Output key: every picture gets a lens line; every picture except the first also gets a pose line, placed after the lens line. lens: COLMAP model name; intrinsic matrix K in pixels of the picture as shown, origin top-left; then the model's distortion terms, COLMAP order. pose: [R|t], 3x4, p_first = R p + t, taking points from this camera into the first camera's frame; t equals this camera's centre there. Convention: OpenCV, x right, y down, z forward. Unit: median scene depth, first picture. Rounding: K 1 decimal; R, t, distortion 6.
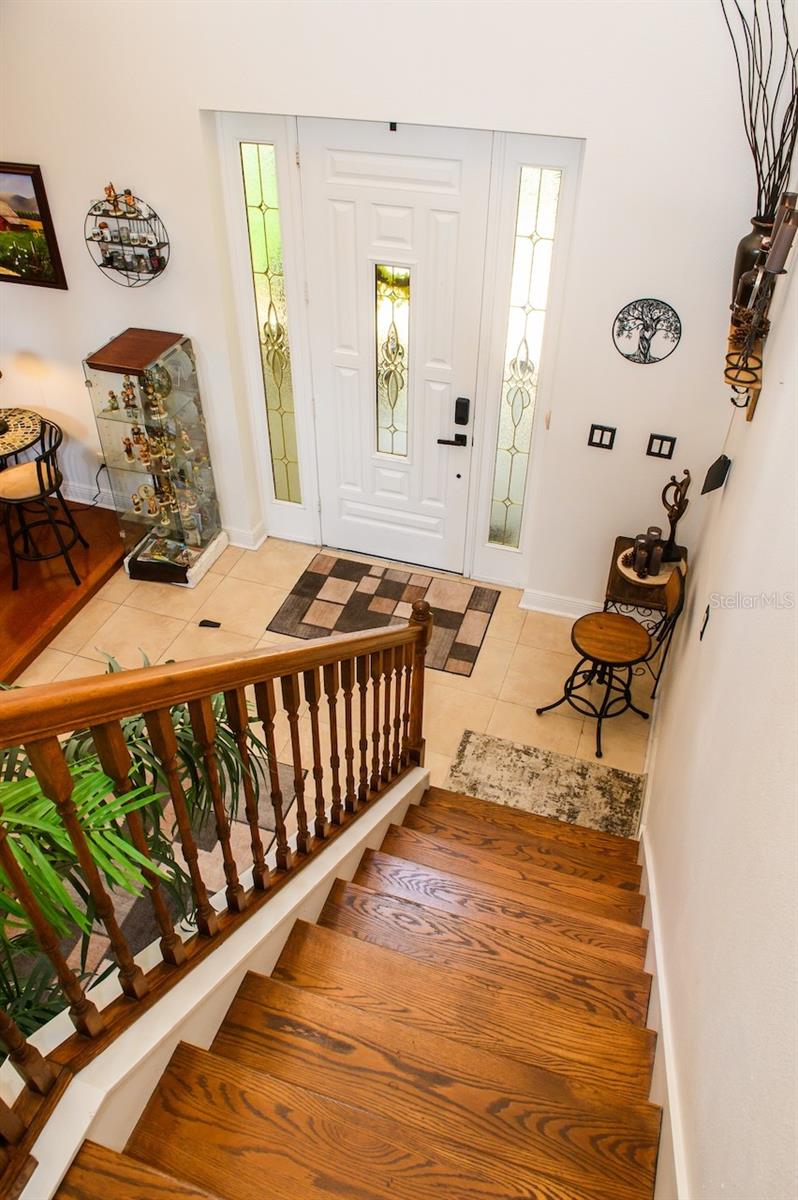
lens RADIAL K [[855.4, 0, 394.2], [0, 855.4, 604.2], [0, 0, 1]] dist [-0.039210, -0.008561]
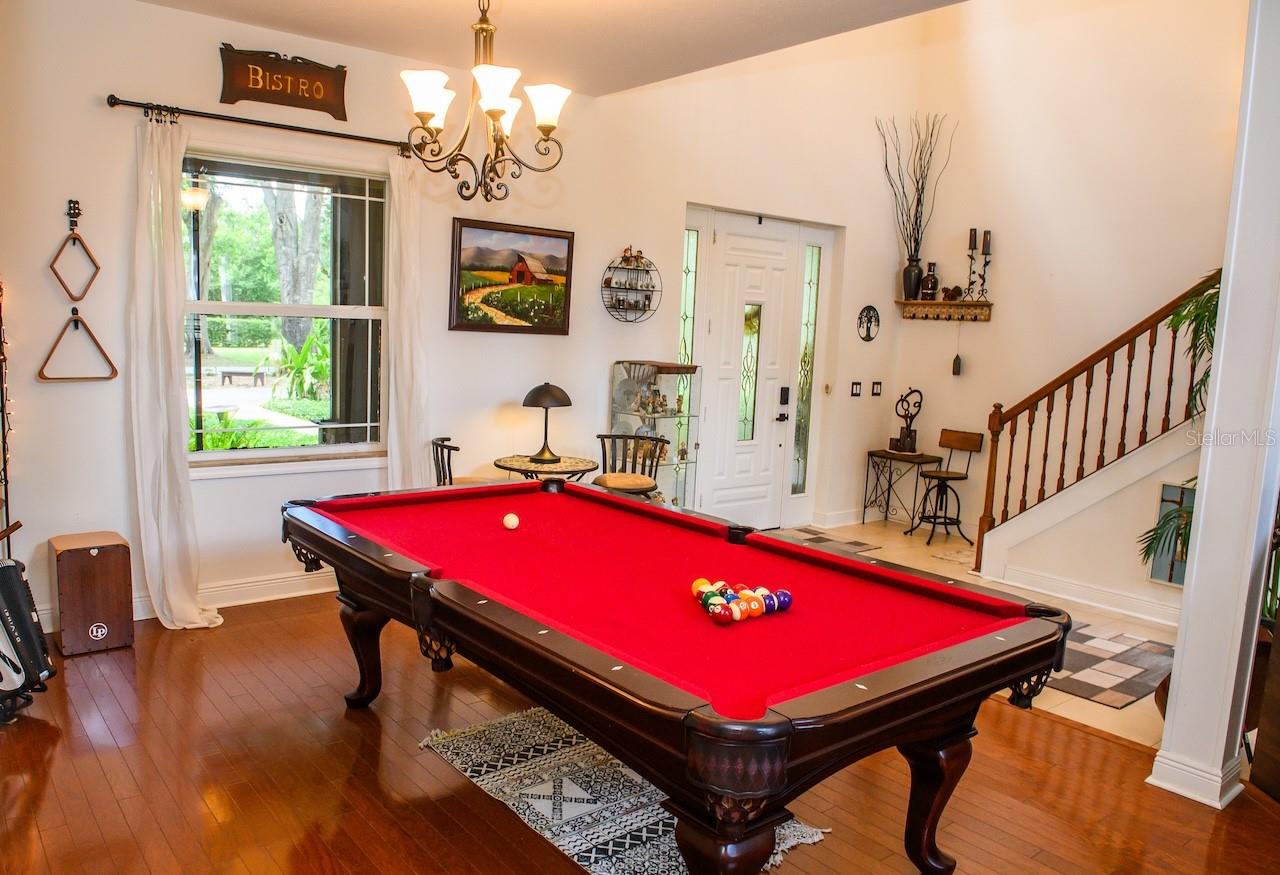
lens RADIAL K [[940.4, 0, 639.4], [0, 940.4, 437.1], [0, 0, 1]] dist [-0.039170, -0.001501]
pose [[0.532728, -0.086850, 0.841818, -1.532567], [0.514781, 0.822786, -0.240882, 0.109355], [-0.671715, 0.561677, 0.483030, 0.422372]]
